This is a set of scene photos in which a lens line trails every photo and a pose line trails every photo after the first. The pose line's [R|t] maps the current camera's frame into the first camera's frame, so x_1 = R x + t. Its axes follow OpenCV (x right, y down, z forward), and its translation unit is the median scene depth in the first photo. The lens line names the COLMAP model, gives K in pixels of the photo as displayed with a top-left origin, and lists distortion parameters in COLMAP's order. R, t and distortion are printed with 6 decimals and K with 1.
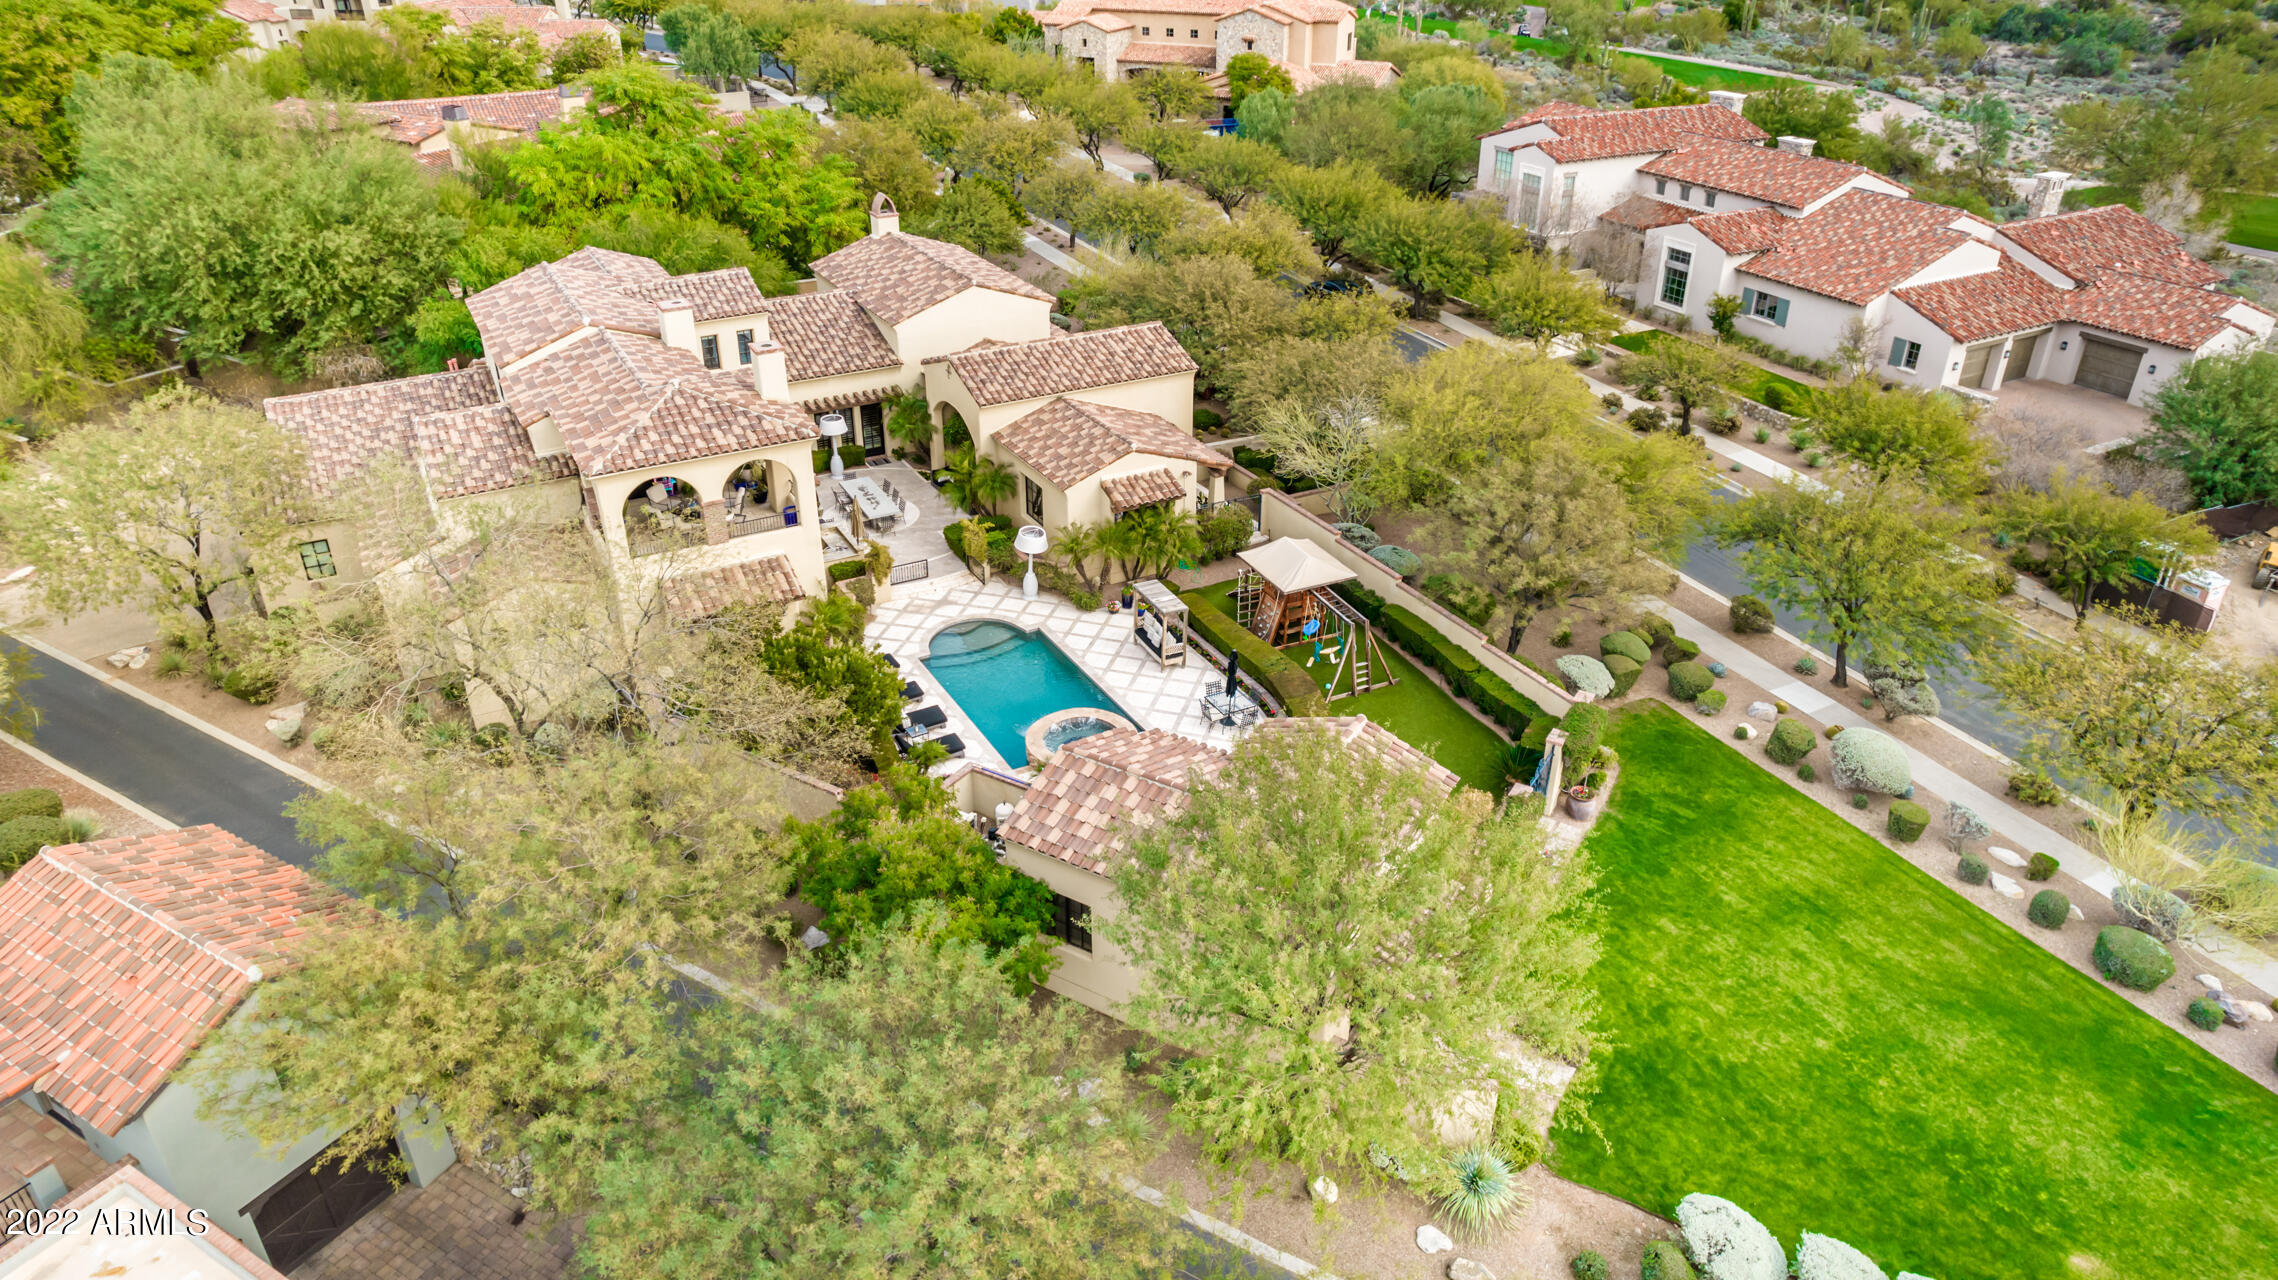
lens RADIAL K [[1466.6, 0, 1144.6], [0, 1466.6, 625.1], [0, 0, 1]] dist [-0.075510, 0.078486]
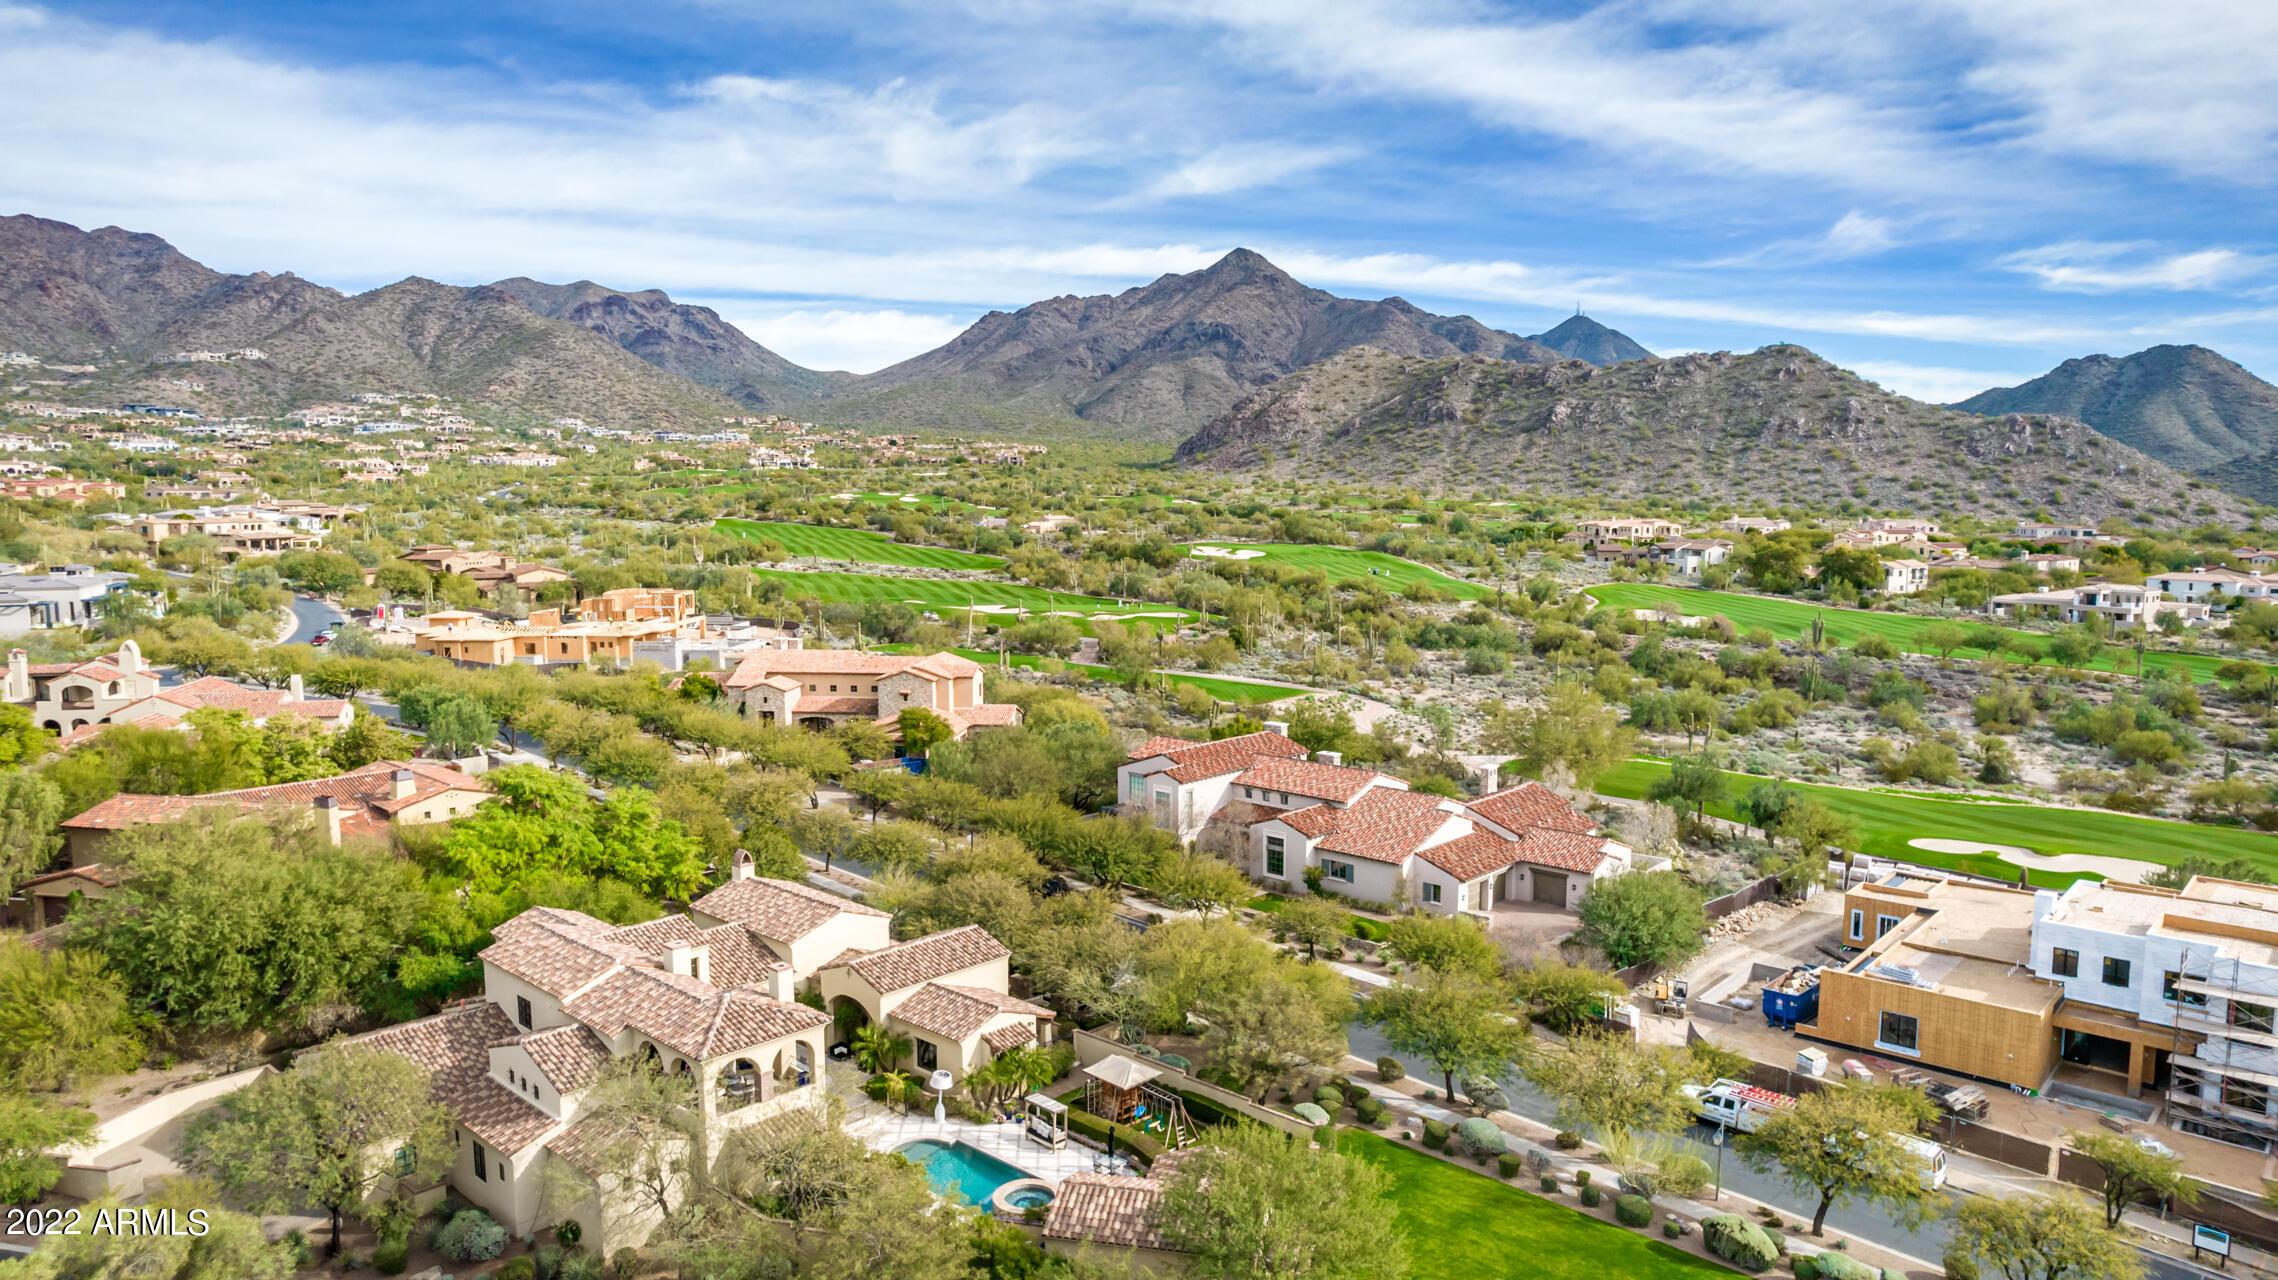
lens RADIAL K [[1456.5, 0, 1143.1], [0, 1456.5, 640.6], [0, 0, 1]] dist [-0.078419, 0.074172]
pose [[0.948655, -0.037871, 0.314036, -0.233897], [0.151602, 0.925784, -0.346324, 0.048344], [-0.277614, 0.376151, 0.883991, -0.368278]]
